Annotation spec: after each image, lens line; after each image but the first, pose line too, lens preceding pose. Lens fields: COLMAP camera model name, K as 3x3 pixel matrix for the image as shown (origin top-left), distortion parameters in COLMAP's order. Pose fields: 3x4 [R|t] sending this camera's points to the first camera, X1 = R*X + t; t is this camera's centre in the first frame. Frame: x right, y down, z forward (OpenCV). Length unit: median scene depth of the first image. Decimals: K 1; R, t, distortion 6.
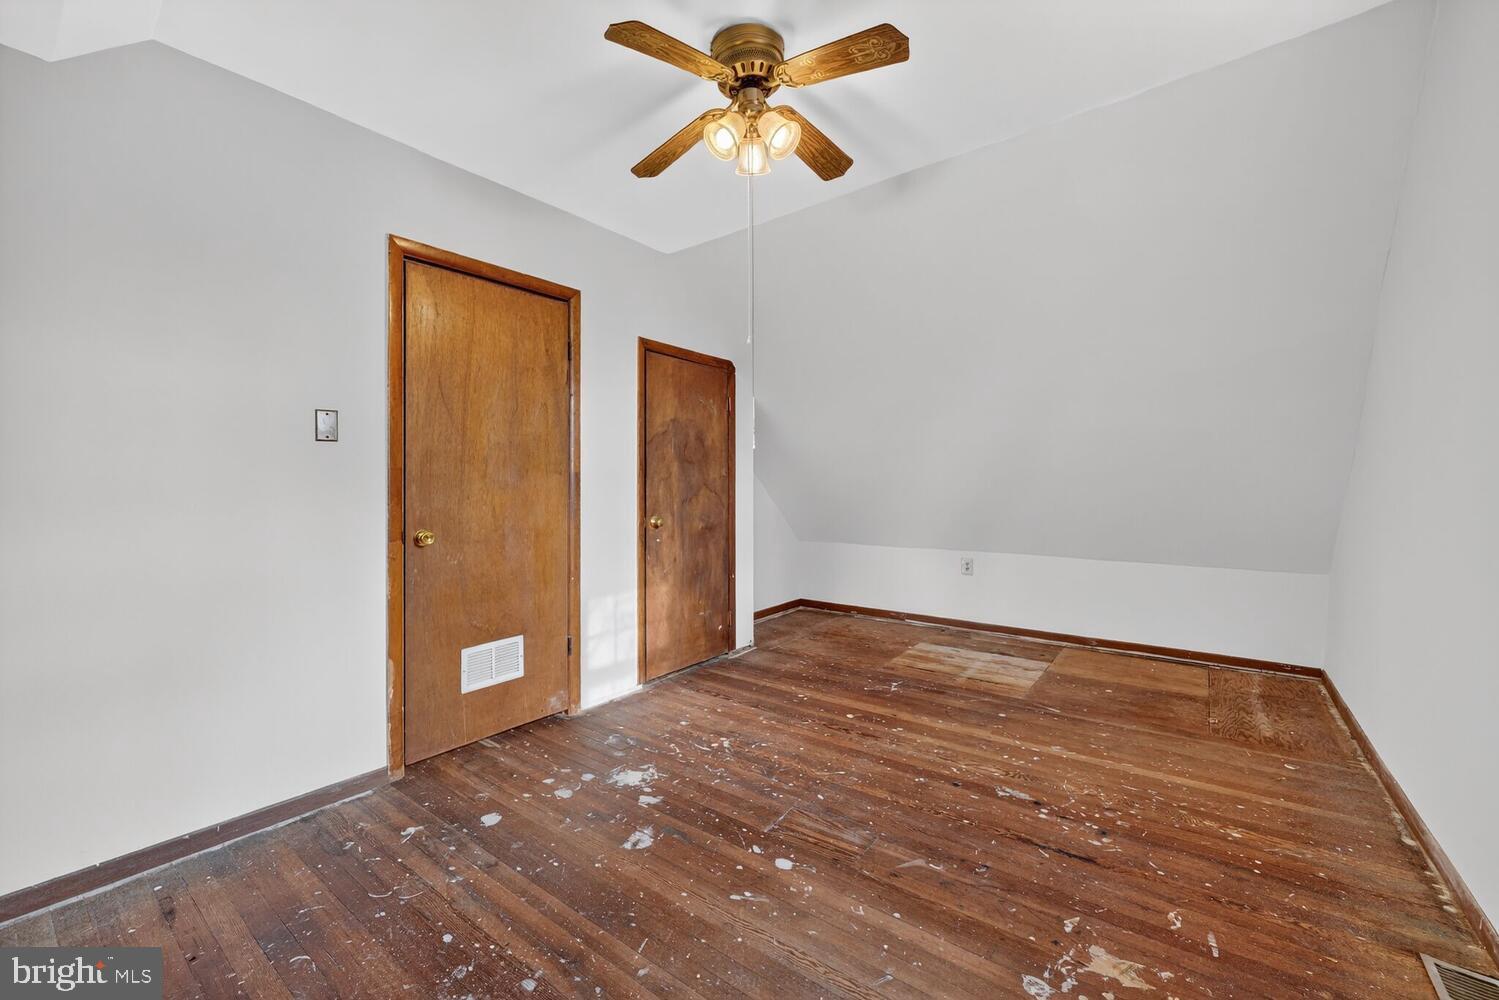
lens RADIAL K [[603.0, 0, 749.6], [0, 603.0, 493.7], [0, 0, 1]] dist [-0.000855, 0.000110]
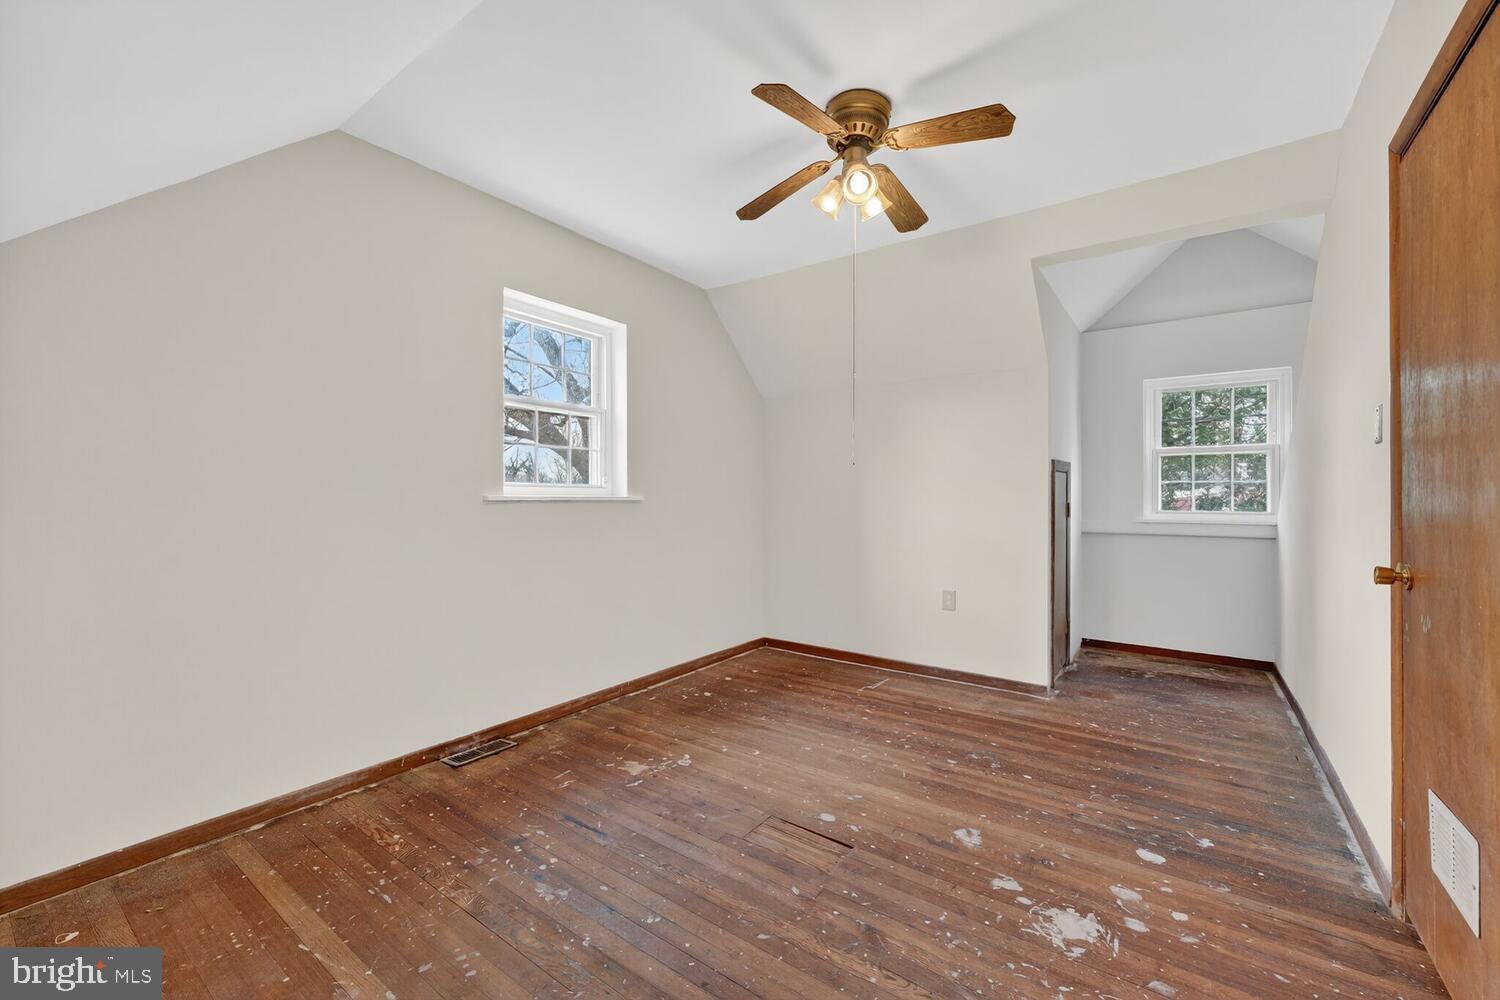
lens RADIAL K [[603.4, 0, 750.1], [0, 603.4, 493.7], [0, 0, 1]] dist [-0.000855, 0.000110]
pose [[-0.999507, 0.003255, -0.031215, 0.225927], [0.003040, 0.999971, 0.006922, -0.027642], [0.031236, 0.006823, -0.999489, 2.012212]]
